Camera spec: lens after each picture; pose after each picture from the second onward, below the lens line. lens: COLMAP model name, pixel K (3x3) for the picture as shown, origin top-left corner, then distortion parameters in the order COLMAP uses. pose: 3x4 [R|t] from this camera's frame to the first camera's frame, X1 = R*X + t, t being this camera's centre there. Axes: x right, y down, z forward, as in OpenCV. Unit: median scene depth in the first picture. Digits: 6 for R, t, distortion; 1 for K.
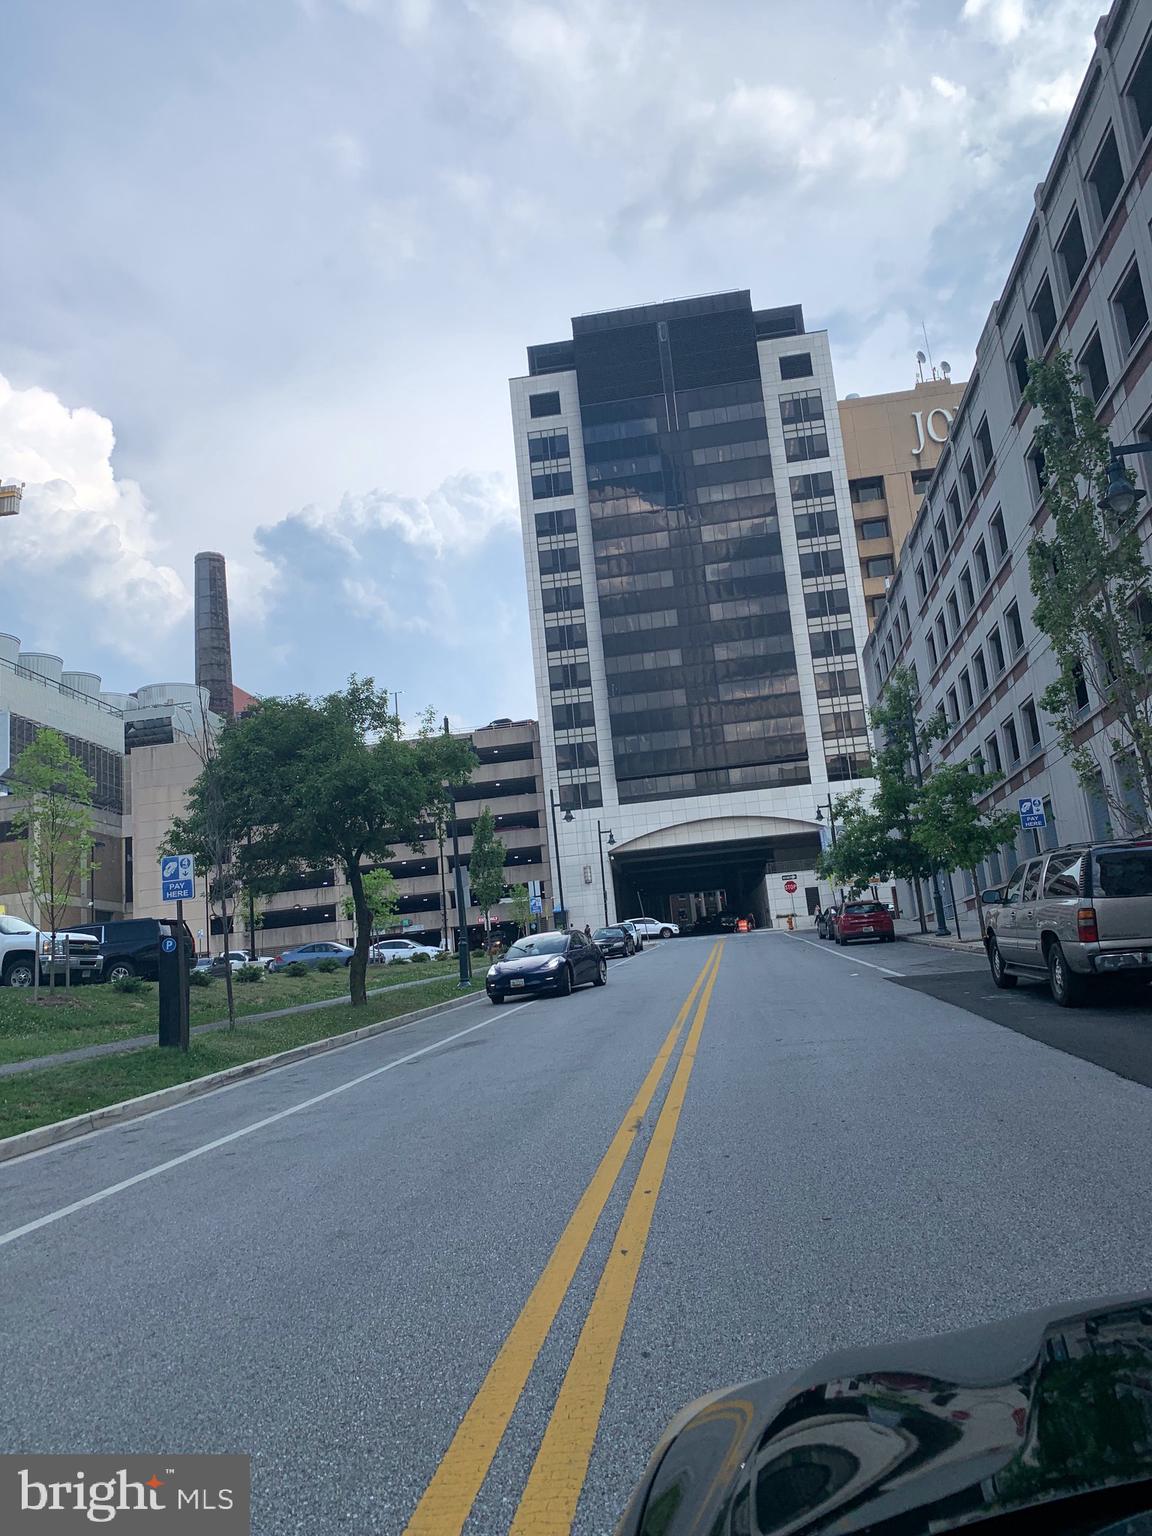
lens RADIAL K [[1161.2, 0, 558.8], [0, 1161.2, 770.0], [0, 0, 1]] dist [0.073404, -0.003993]
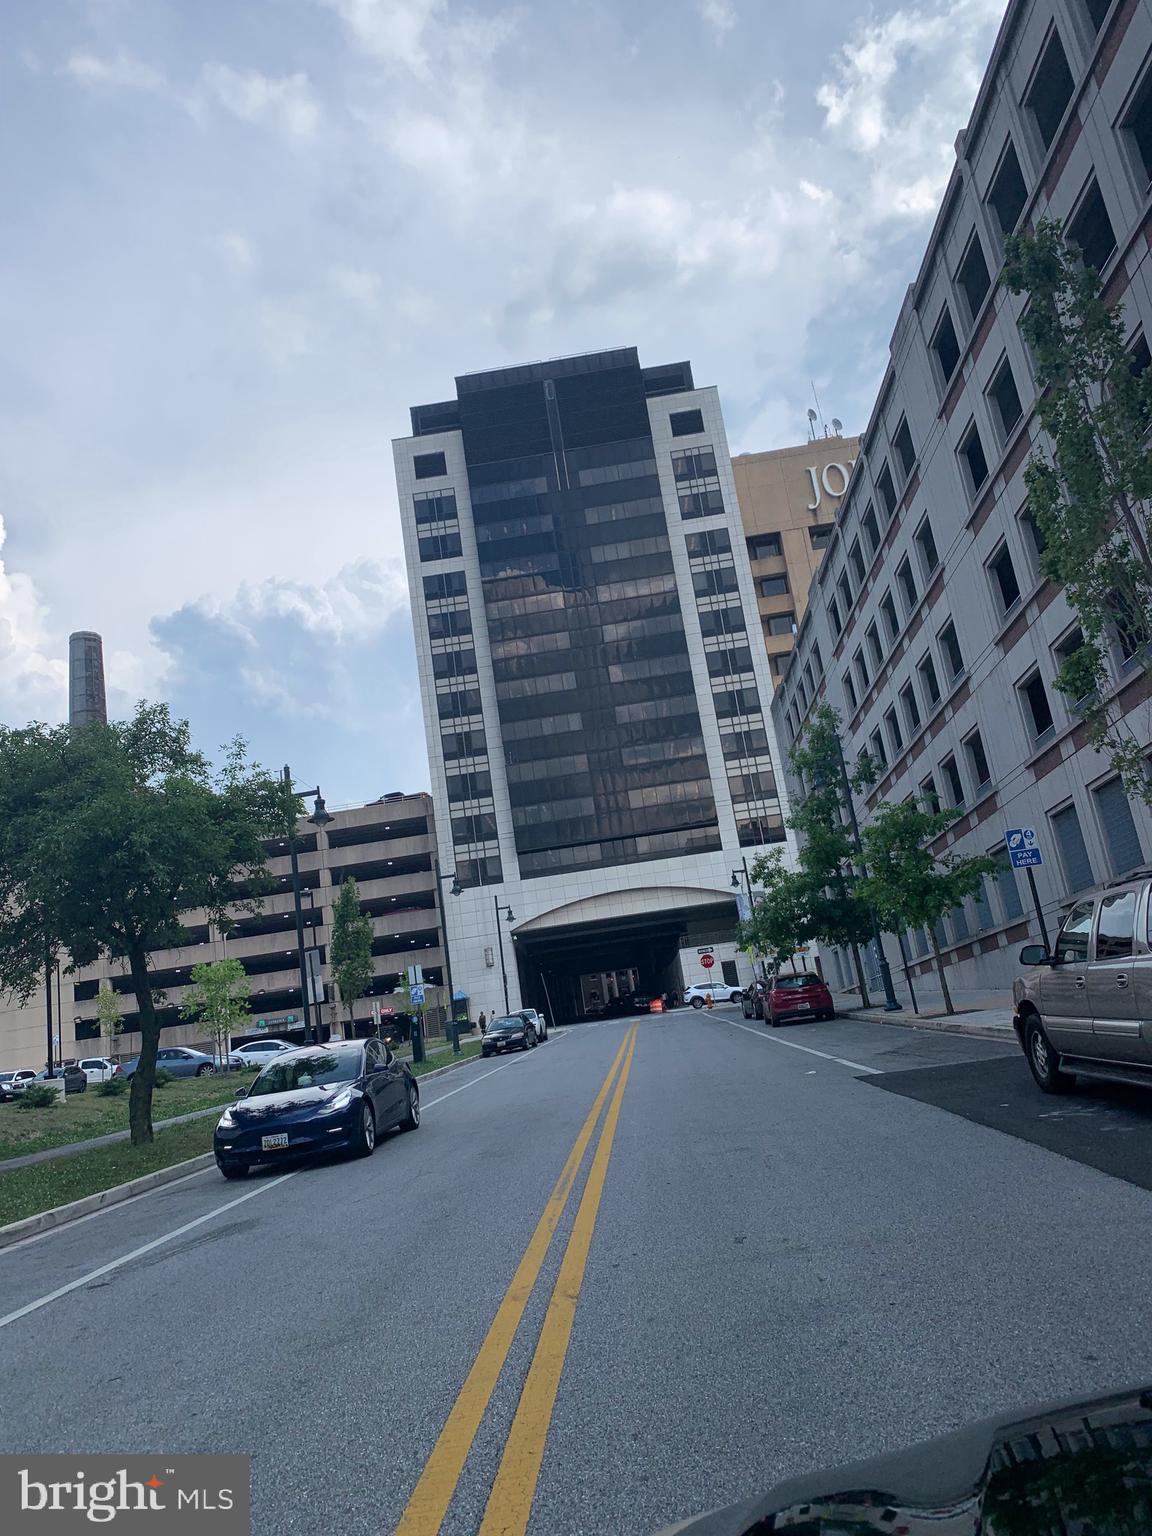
lens RADIAL K [[1153.1, 0, 537.1], [0, 1153.1, 765.9], [0, 0, 1]] dist [0.099807, -0.002090]
pose [[0.997648, -0.029233, 0.061997, 0.009896], [0.033831, 0.996650, -0.074459, 0.008027], [-0.059613, 0.076382, 0.995295, 0.066629]]
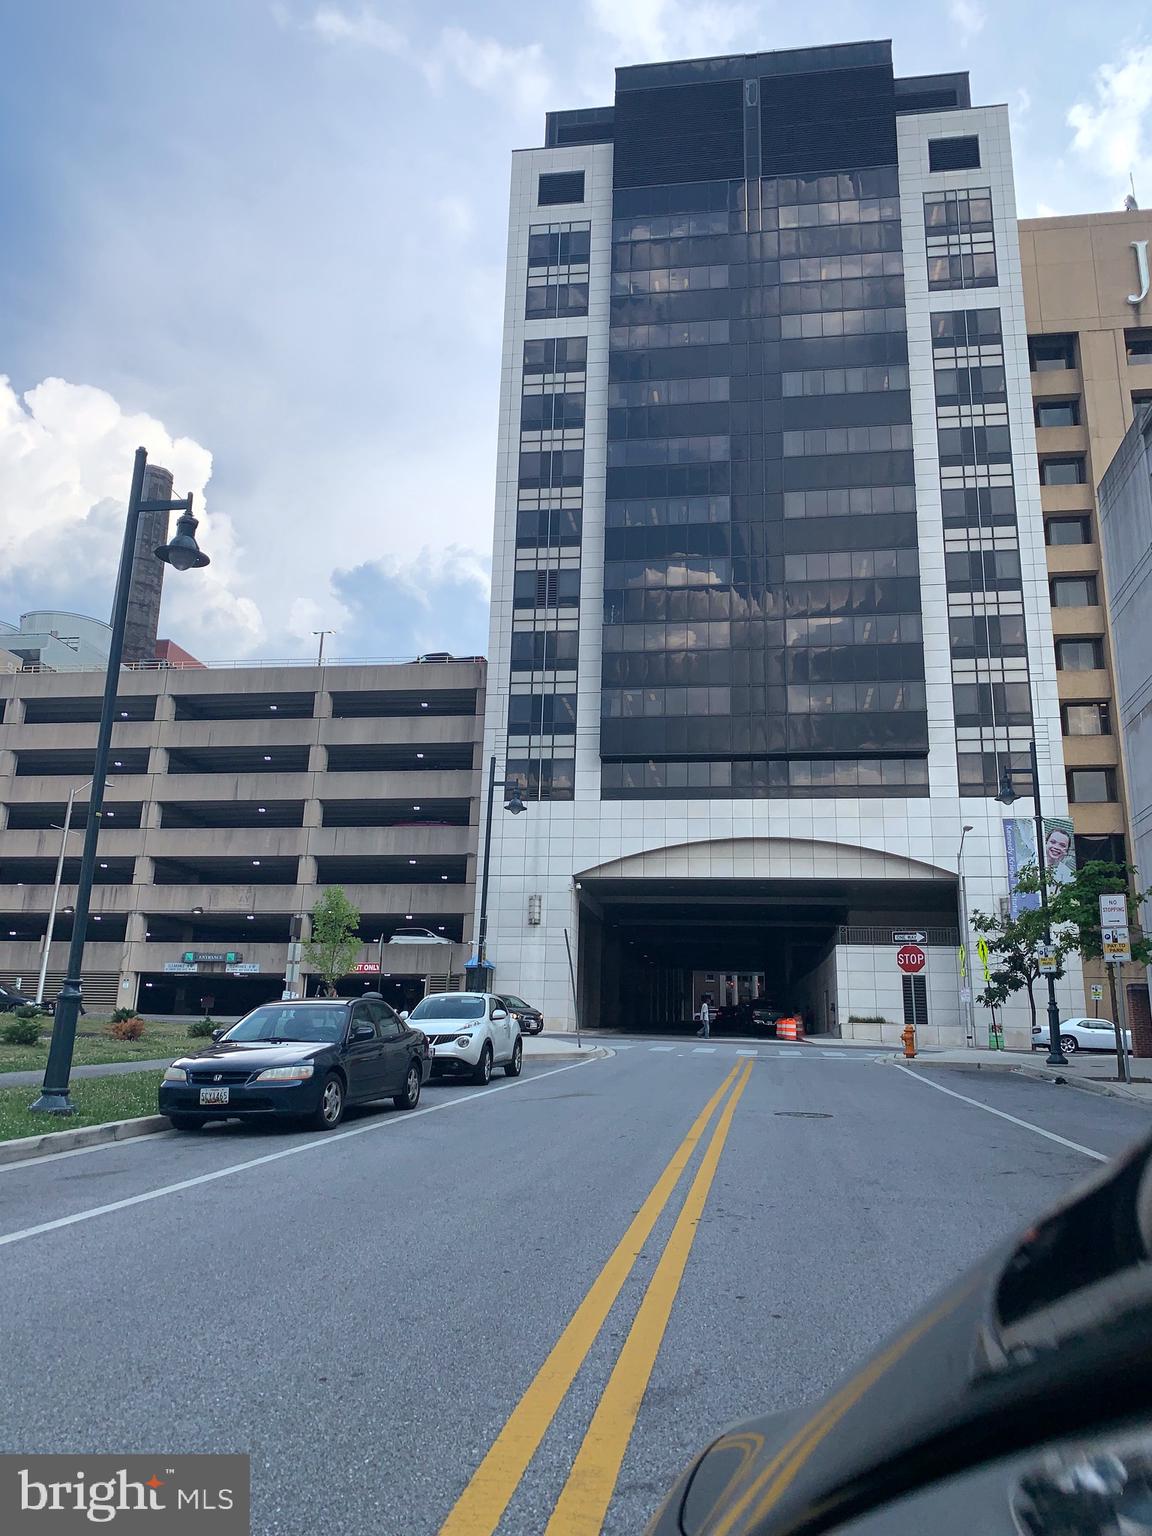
lens RADIAL K [[1154.9, 0, 567.1], [0, 1154.9, 746.2], [0, 0, 1]] dist [0.057282, -0.087502]
pose [[0.993120, 0.108972, -0.042865, 0.055822], [-0.112119, 0.990505, -0.079553, 0.050596], [0.033788, 0.083812, 0.995909, 0.392957]]
